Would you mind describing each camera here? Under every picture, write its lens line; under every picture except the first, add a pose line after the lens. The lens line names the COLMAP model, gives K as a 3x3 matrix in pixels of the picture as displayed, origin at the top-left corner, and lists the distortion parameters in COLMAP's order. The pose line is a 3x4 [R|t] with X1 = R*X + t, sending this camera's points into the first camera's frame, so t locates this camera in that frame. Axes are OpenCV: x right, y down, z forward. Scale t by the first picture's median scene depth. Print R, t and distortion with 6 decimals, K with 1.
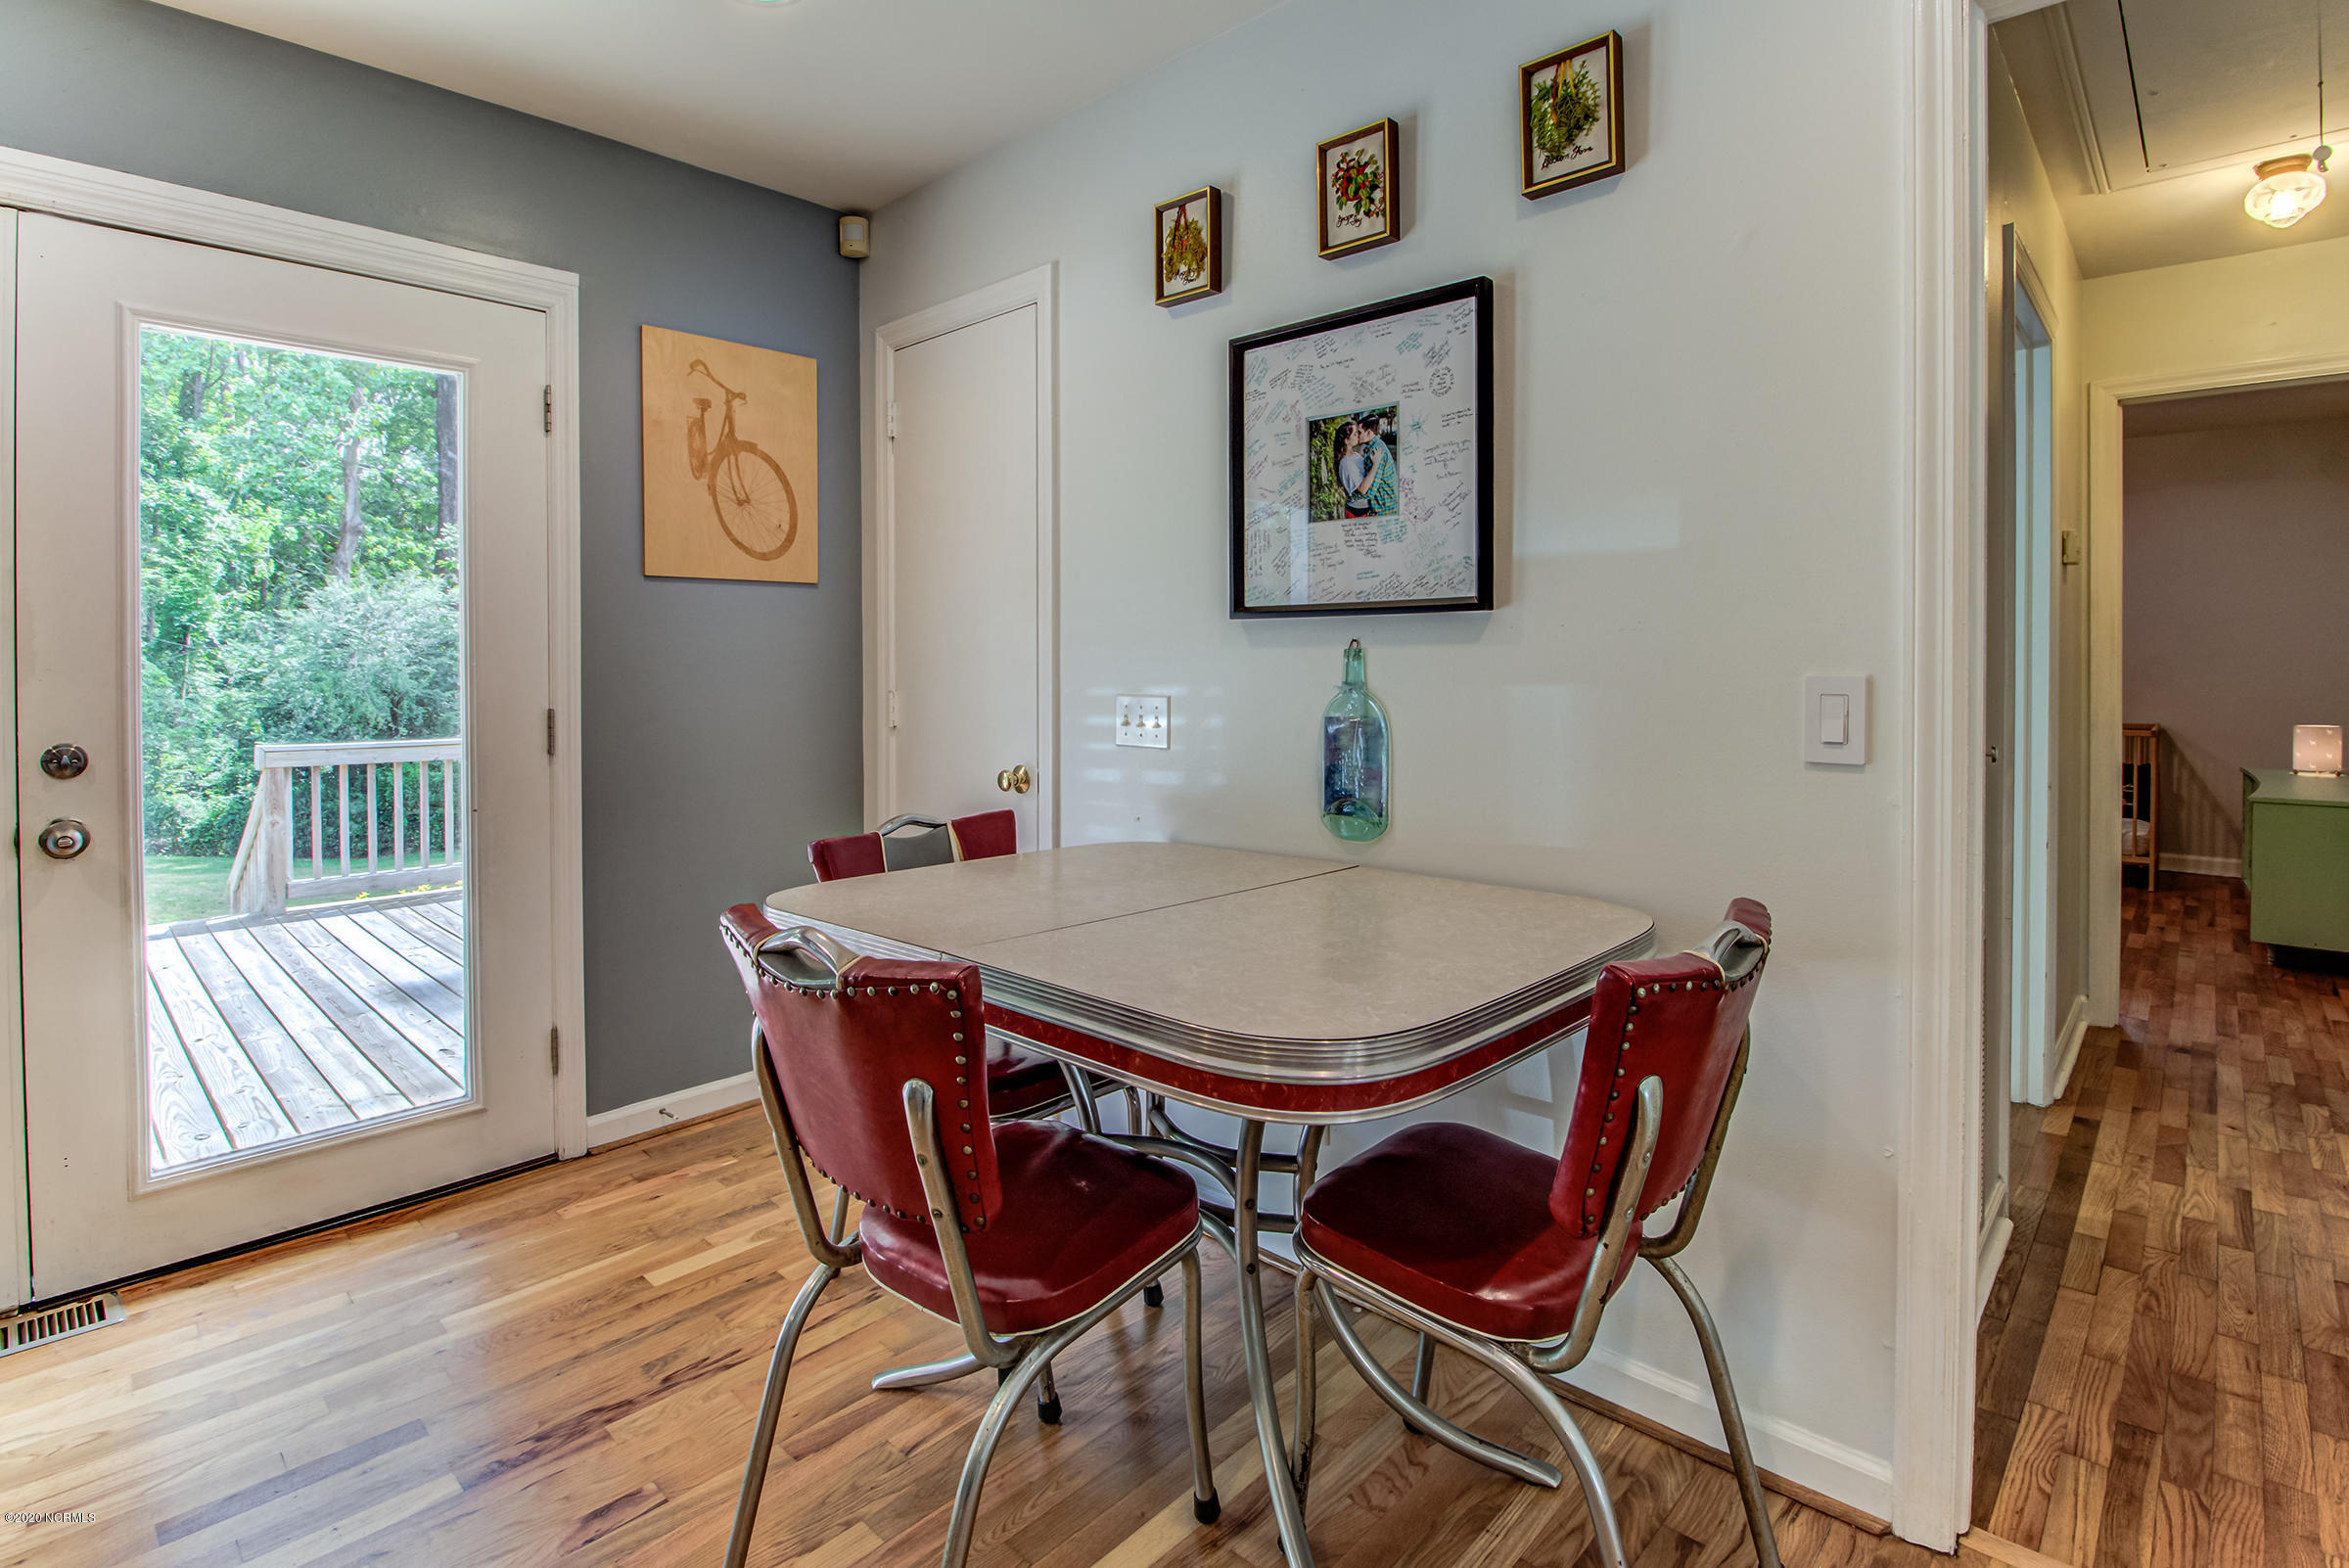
lens RADIAL K [[1137.0, 0, 1179.3], [0, 1137.0, 686.6], [0, 0, 1]] dist [-0.002595, -0.016021]
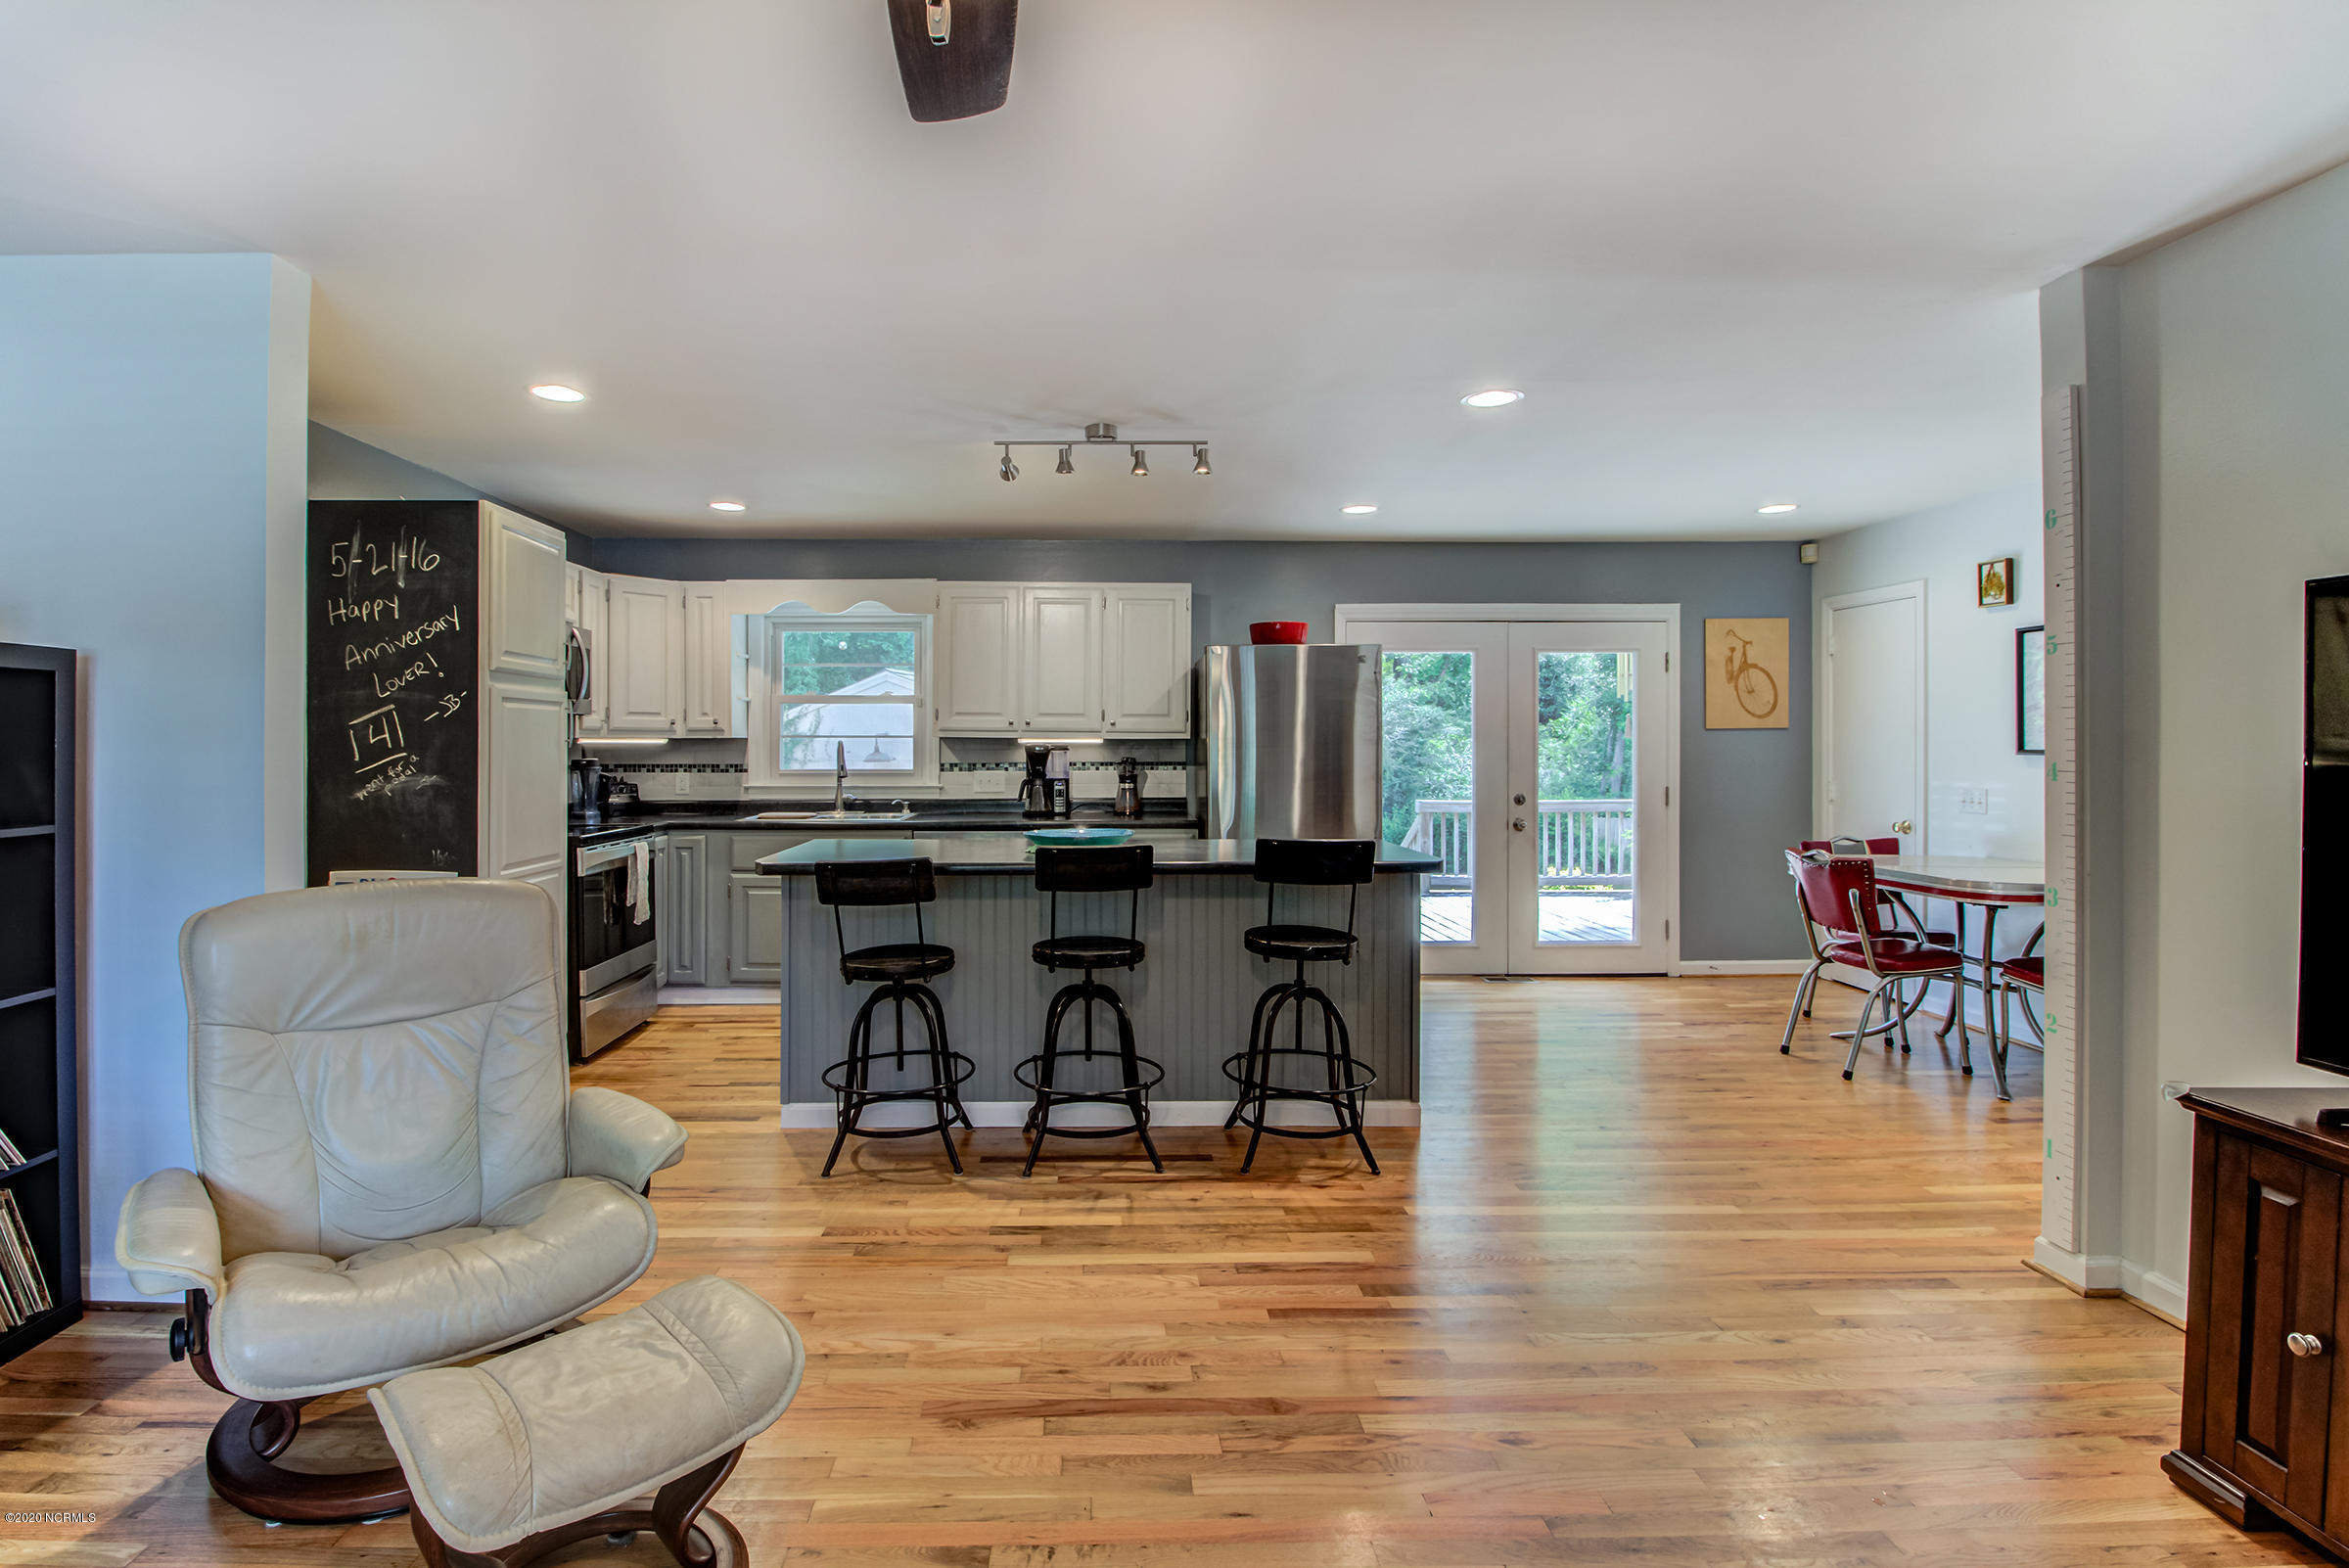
lens RADIAL K [[1114.9, 0, 1098.8], [0, 1114.9, 744.6], [0, 0, 1]] dist [-0.003752, -0.001333]
pose [[0.693774, 0.000470, -0.720193, 0.303405], [-0.011179, 0.999886, -0.010117, -0.031942], [0.720106, 0.015070, 0.693700, -1.483095]]
